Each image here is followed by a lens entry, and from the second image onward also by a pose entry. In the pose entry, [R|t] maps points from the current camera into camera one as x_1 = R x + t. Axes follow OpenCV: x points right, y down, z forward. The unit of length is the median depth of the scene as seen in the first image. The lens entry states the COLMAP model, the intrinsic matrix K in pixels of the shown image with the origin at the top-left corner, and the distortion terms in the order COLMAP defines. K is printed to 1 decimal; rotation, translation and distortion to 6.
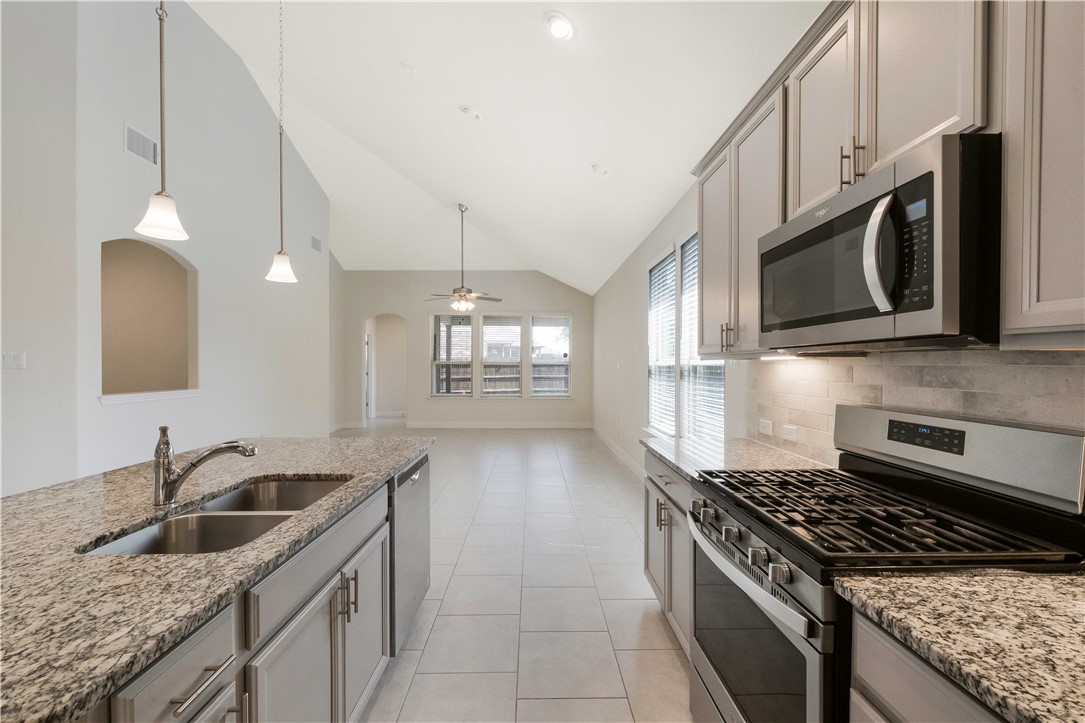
lens RADIAL K [[445.5, 0, 534.6], [0, 445.5, 368.9], [0, 0, 1]] dist [-0.002072, 0.000965]
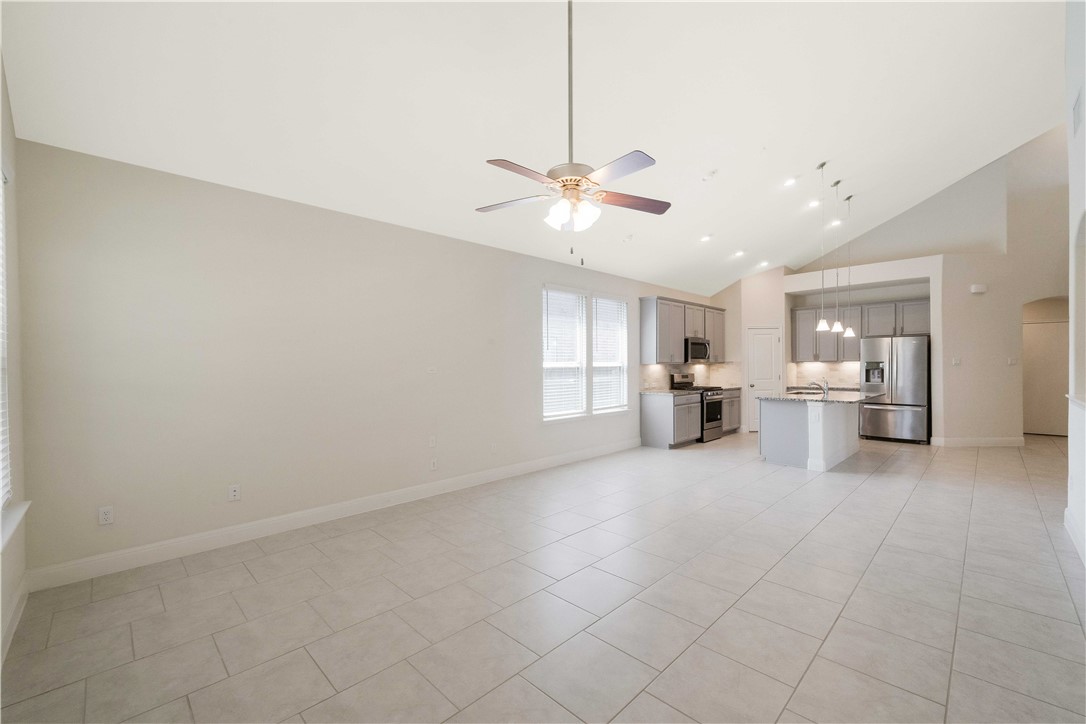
lens RADIAL K [[445.9, 0, 540.2], [0, 445.9, 372.0], [0, 0, 1]] dist [-0.002072, 0.000965]
pose [[-0.692203, -0.002526, 0.721698, -1.111102], [0.017278, 0.999649, 0.020071, -0.038548], [-0.721496, 0.026363, -0.691917, 3.348667]]
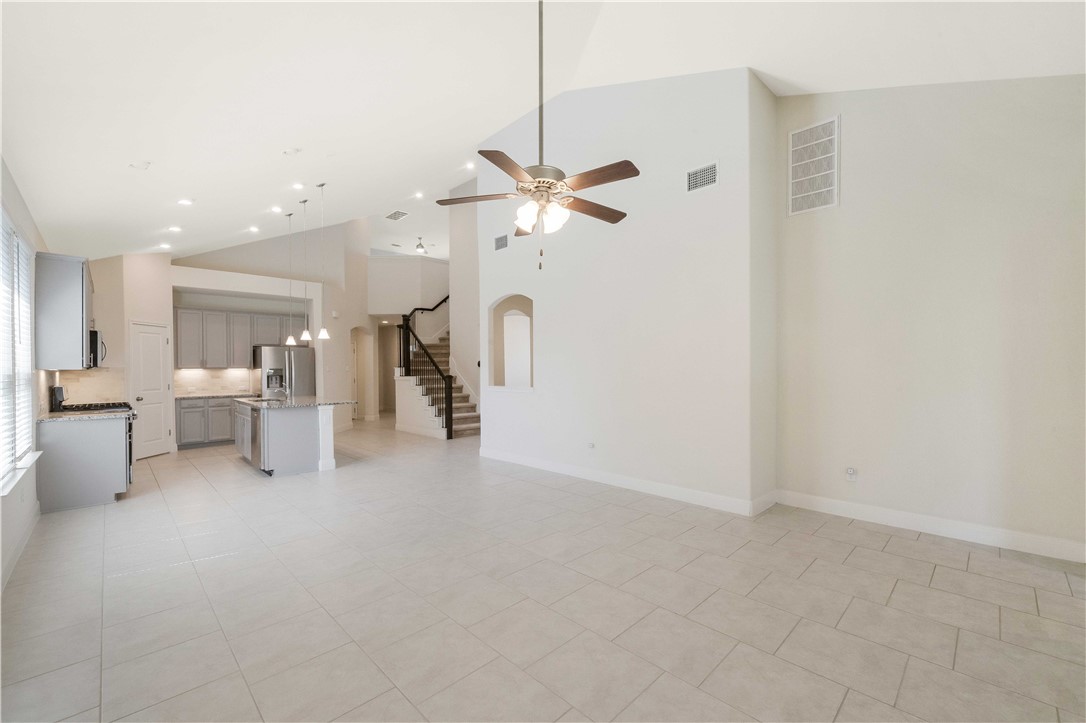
lens RADIAL K [[445.9, 0, 541.9], [0, 445.9, 375.8], [0, 0, 1]] dist [-0.002072, 0.000965]
pose [[-0.727464, 0.017846, -0.685913, 0.252018], [0.000638, 0.999679, 0.025332, -0.037422], [0.686145, 0.017991, -0.727242, 3.329019]]
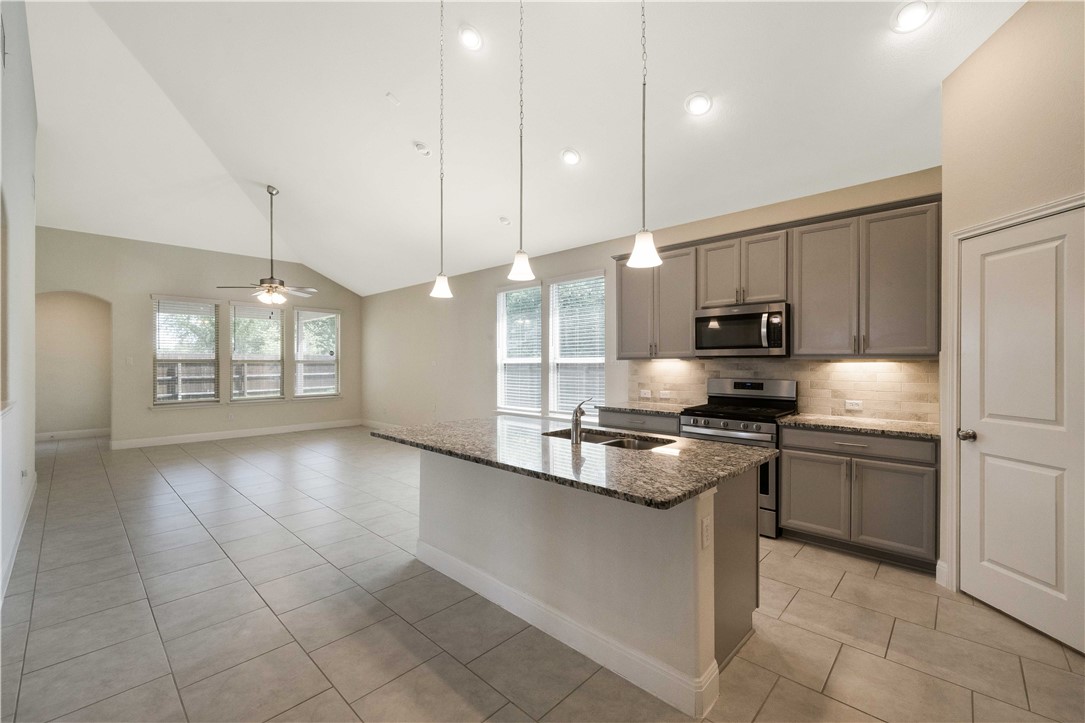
lens RADIAL K [[445.5, 0, 541.4], [0, 445.5, 361.6], [0, 0, 1]] dist [-0.002072, 0.000965]
pose [[0.697885, -0.000761, 0.716209, -1.122573], [0.008971, 0.999930, -0.007679, -0.002559], [-0.716153, 0.011785, 0.697844, -0.058724]]
